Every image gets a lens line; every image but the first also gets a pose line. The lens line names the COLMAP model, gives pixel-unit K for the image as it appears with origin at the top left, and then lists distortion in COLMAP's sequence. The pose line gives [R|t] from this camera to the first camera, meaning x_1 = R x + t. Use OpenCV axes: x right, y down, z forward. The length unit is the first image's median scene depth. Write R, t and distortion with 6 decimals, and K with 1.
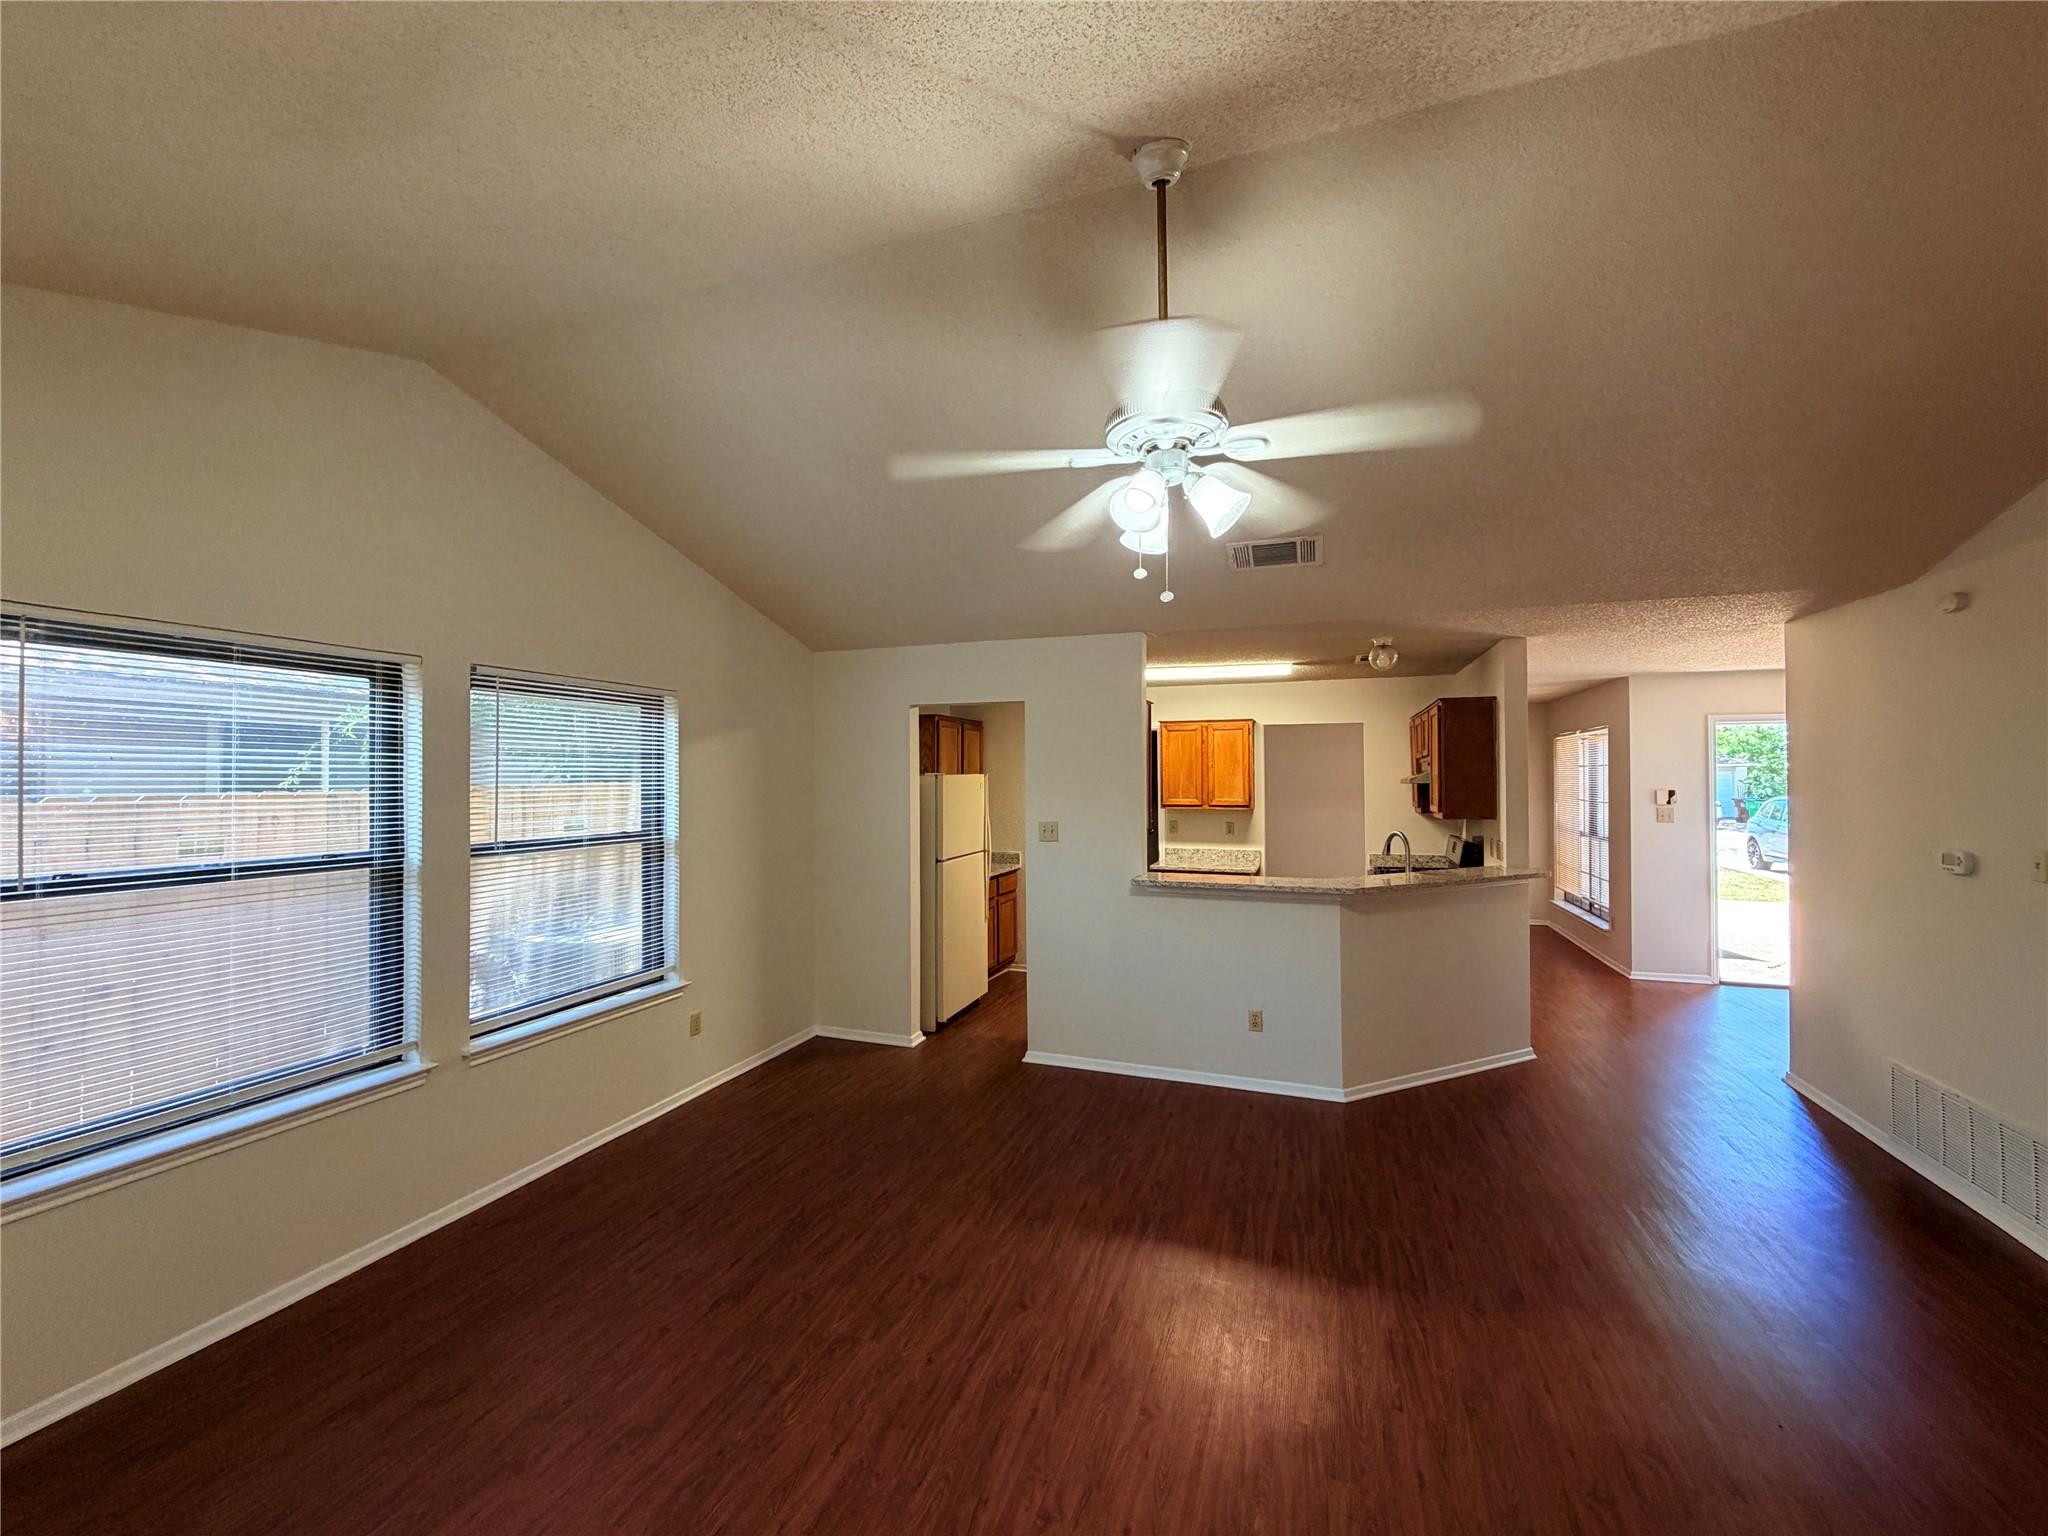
lens RADIAL K [[818.2, 0, 1018.8], [0, 818.2, 773.1], [0, 0, 1]] dist [-0.001174, 0.000256]
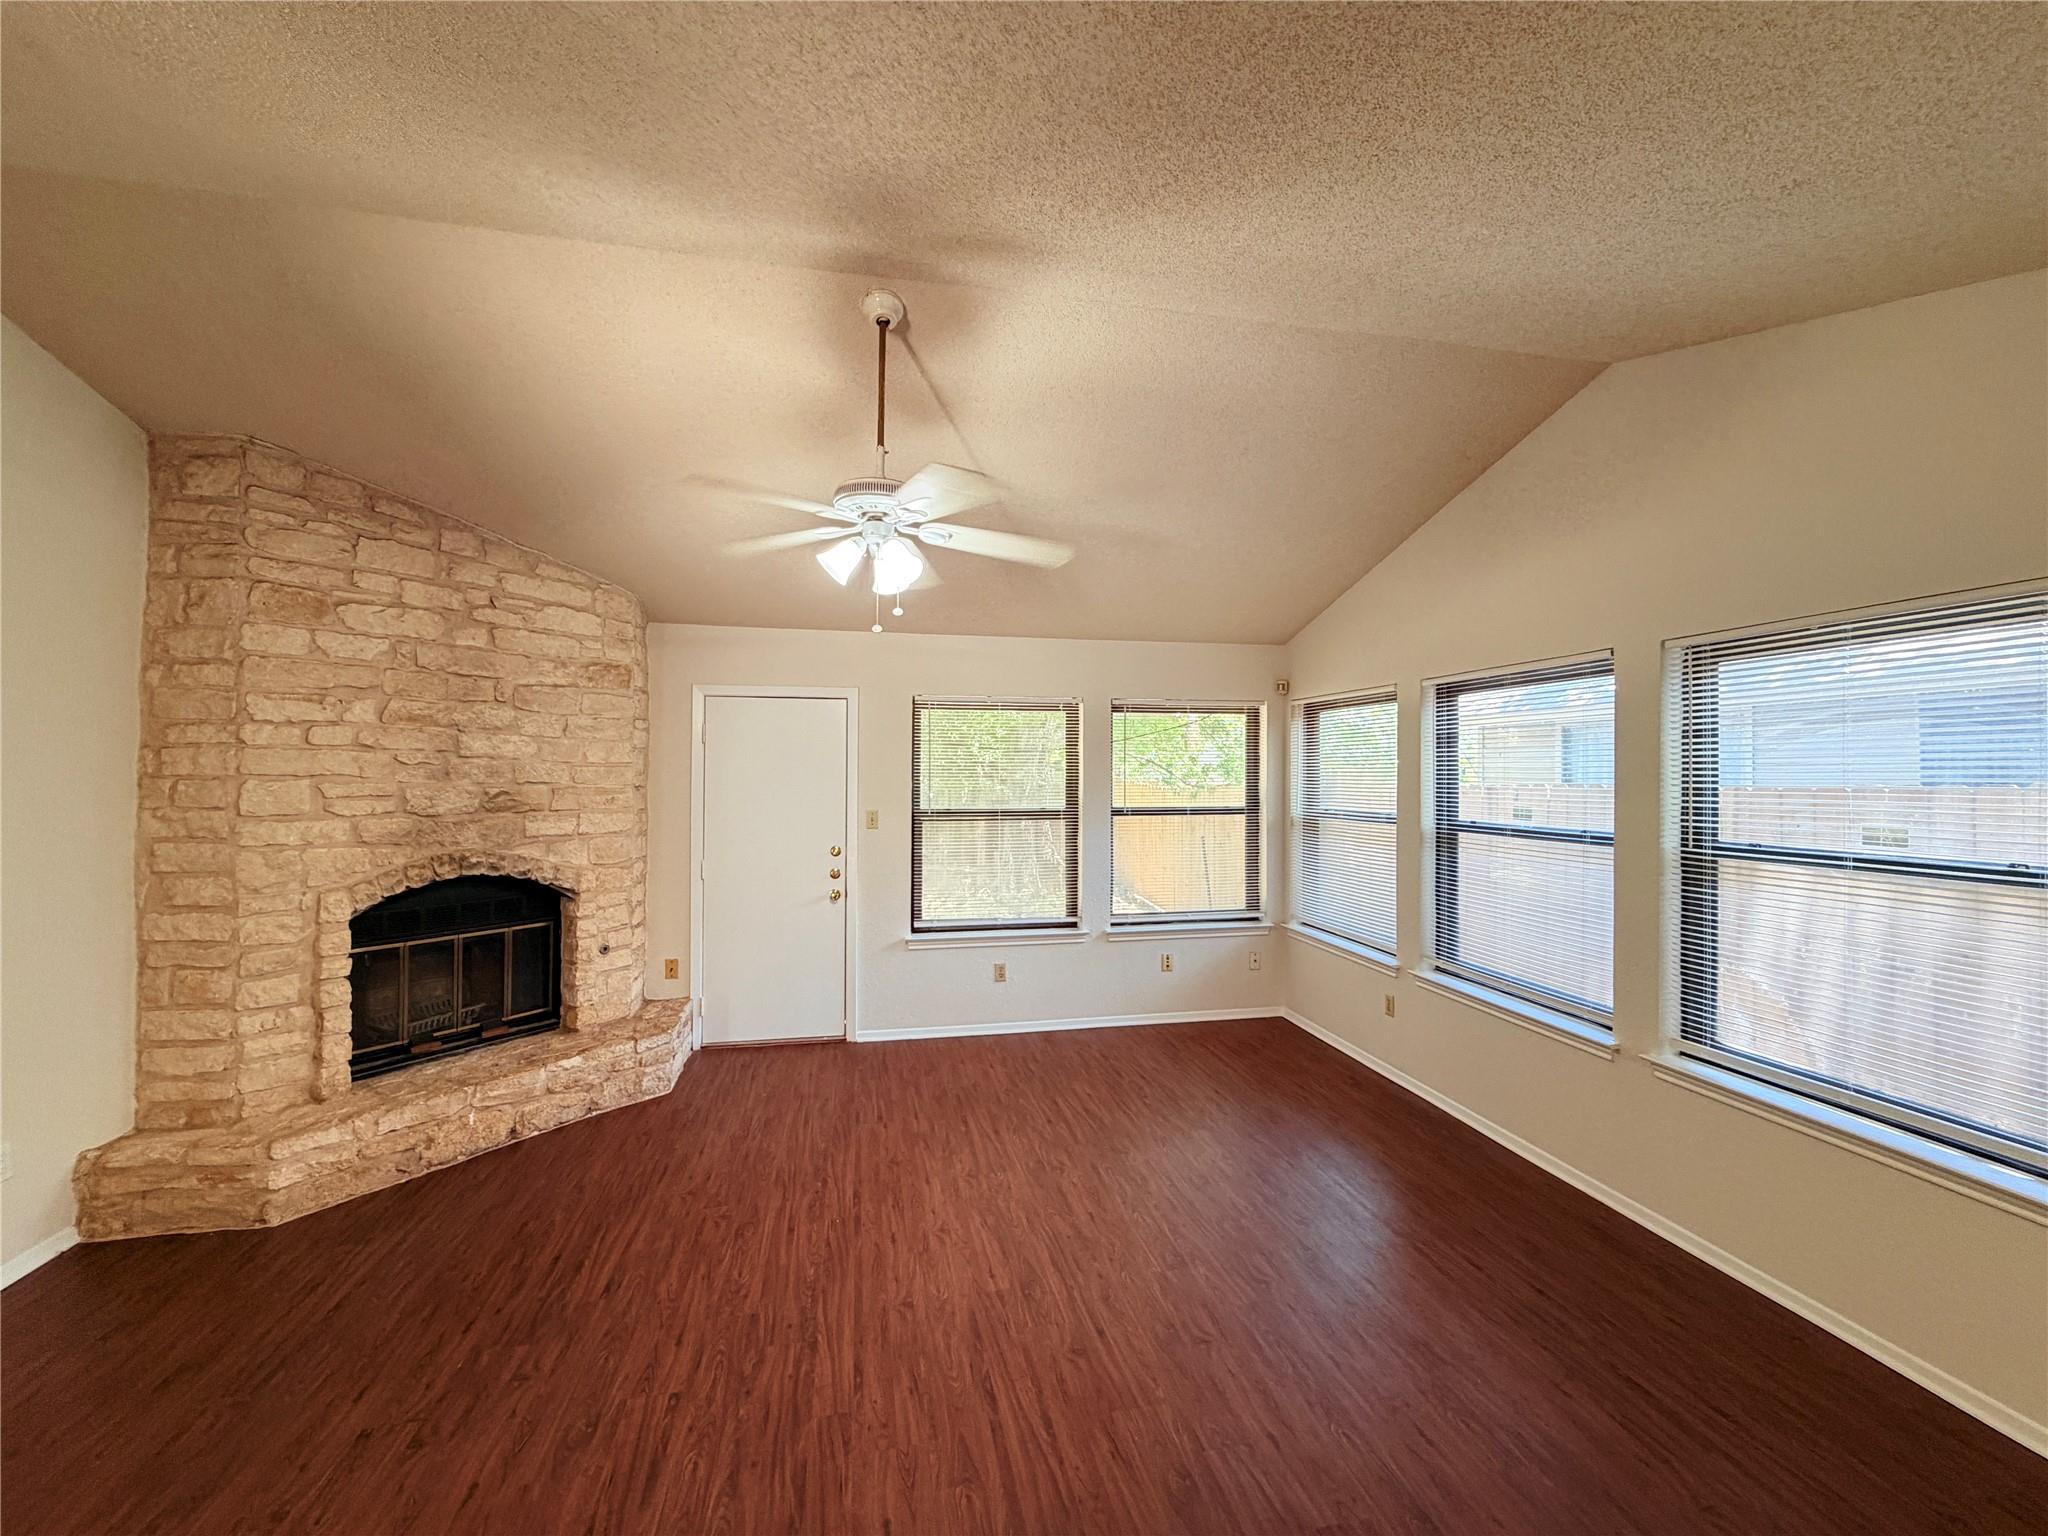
lens RADIAL K [[818.2, 0, 1023.6], [0, 818.2, 771.3], [0, 0, 1]] dist [-0.001174, 0.000256]
pose [[-0.849403, -0.004197, -0.527728, 0.541372], [0.000214, 0.999966, -0.008297, 0.025623], [0.527744, -0.007160, -0.849373, 1.776065]]
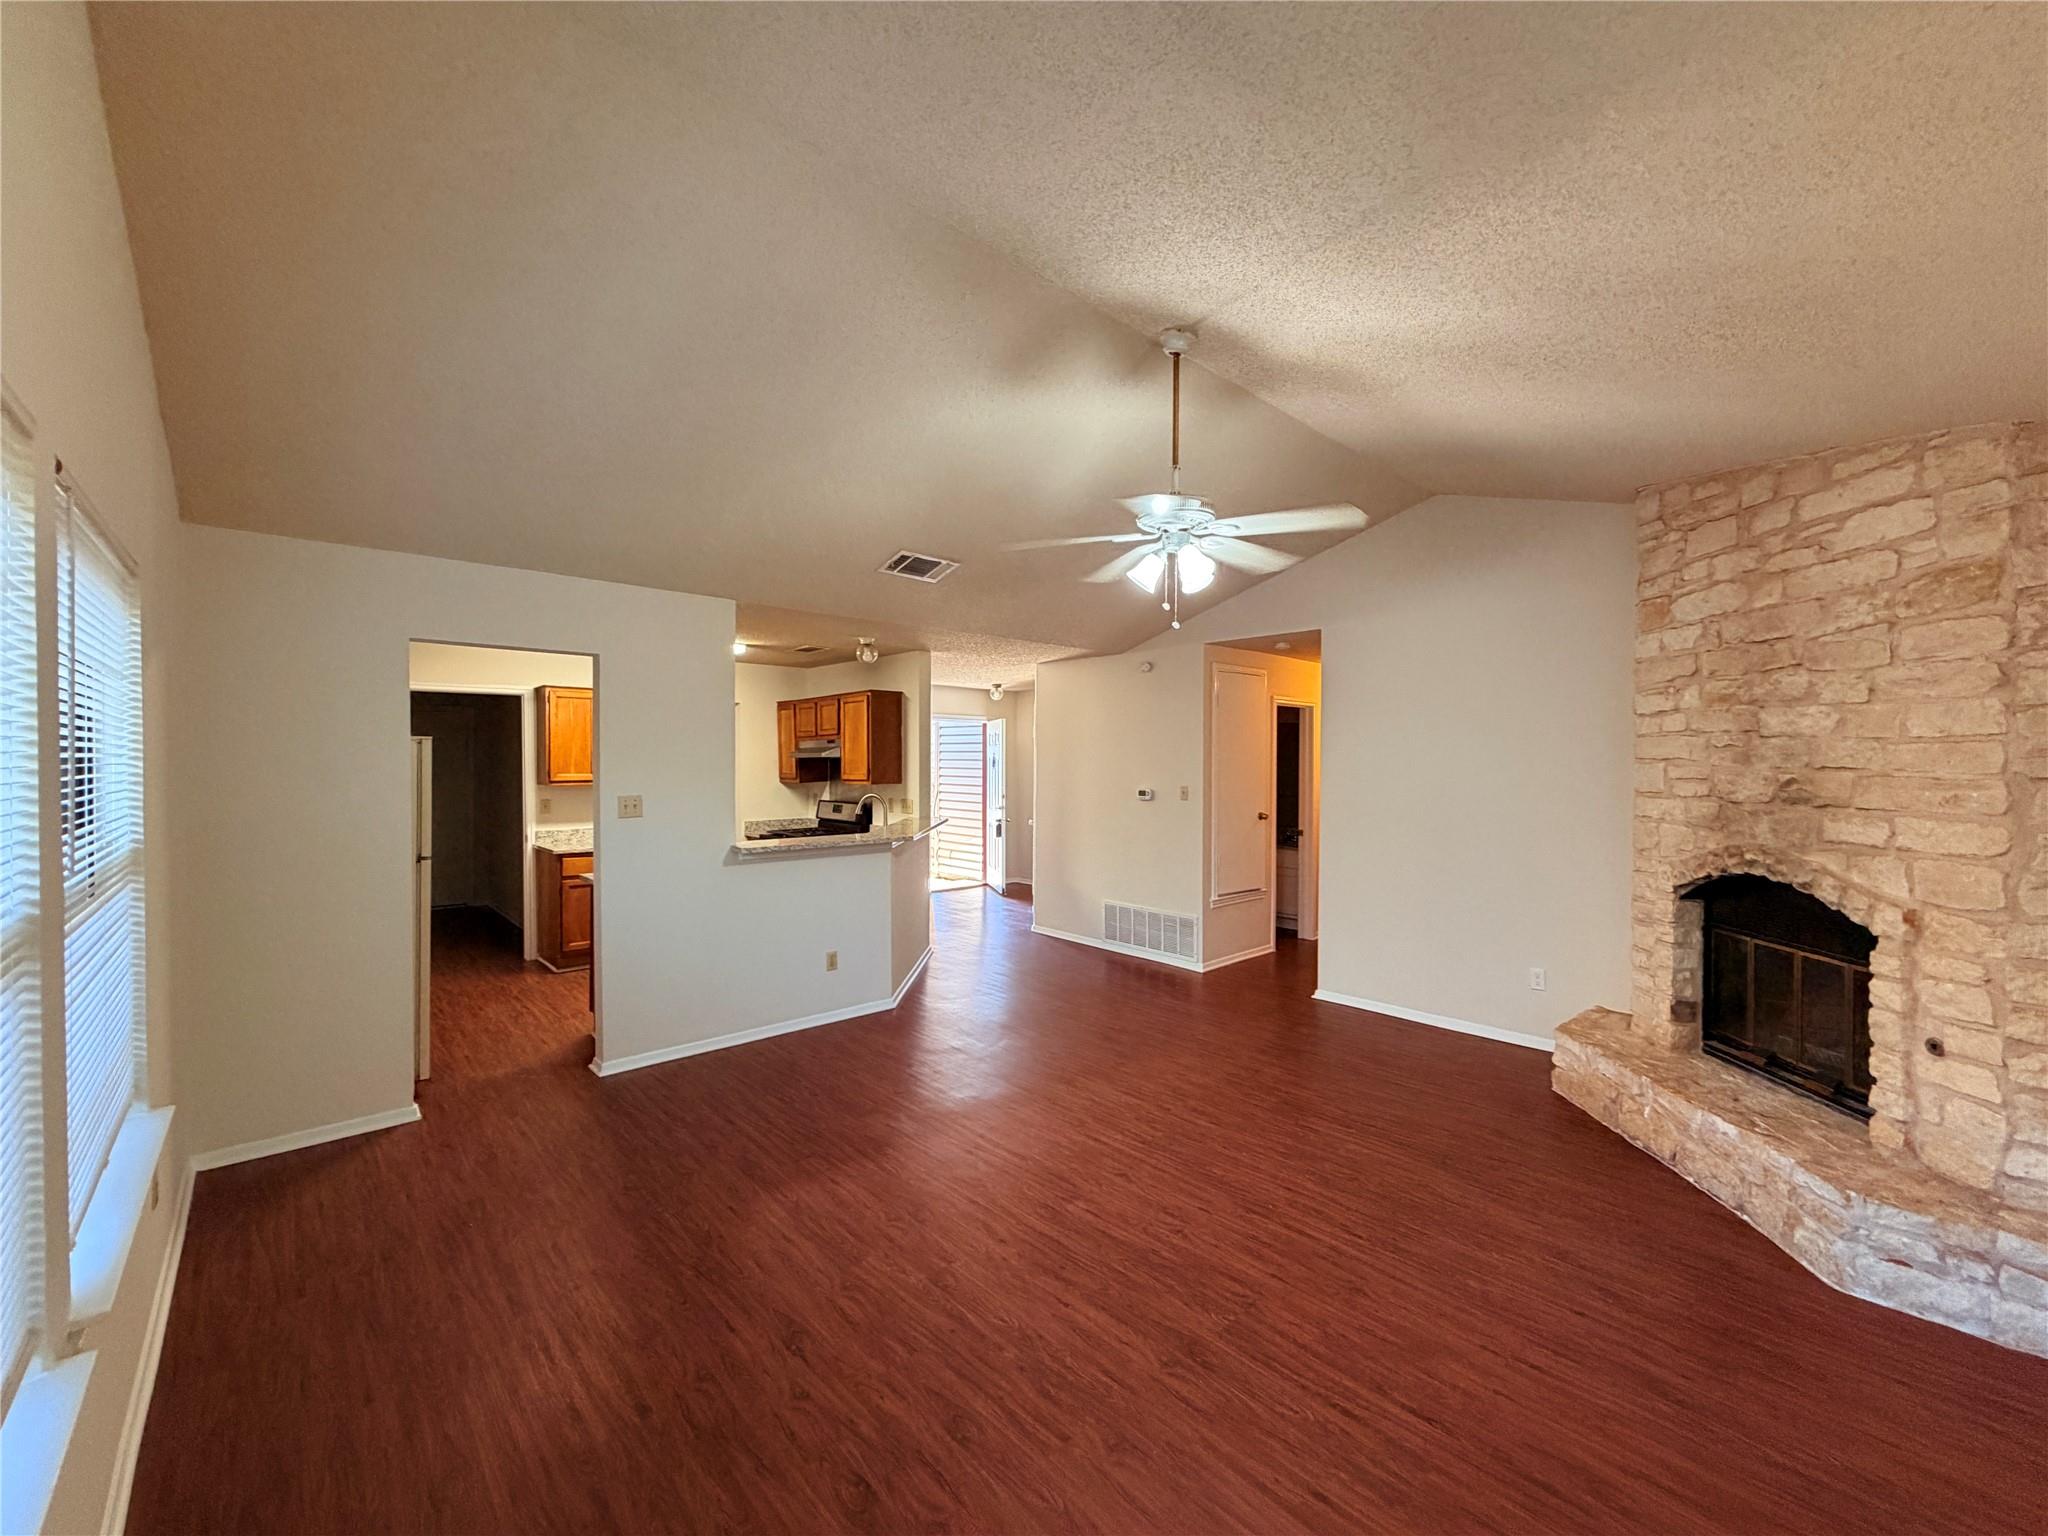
lens RADIAL K [[818.2, 0, 1020.6], [0, 818.2, 773.8], [0, 0, 1]] dist [-0.001174, 0.000256]
pose [[0.460320, -0.011063, 0.887684, -1.041490], [-0.008777, 0.999817, 0.017012, 0.033100], [-0.887710, -0.015622, 0.460139, 0.420447]]
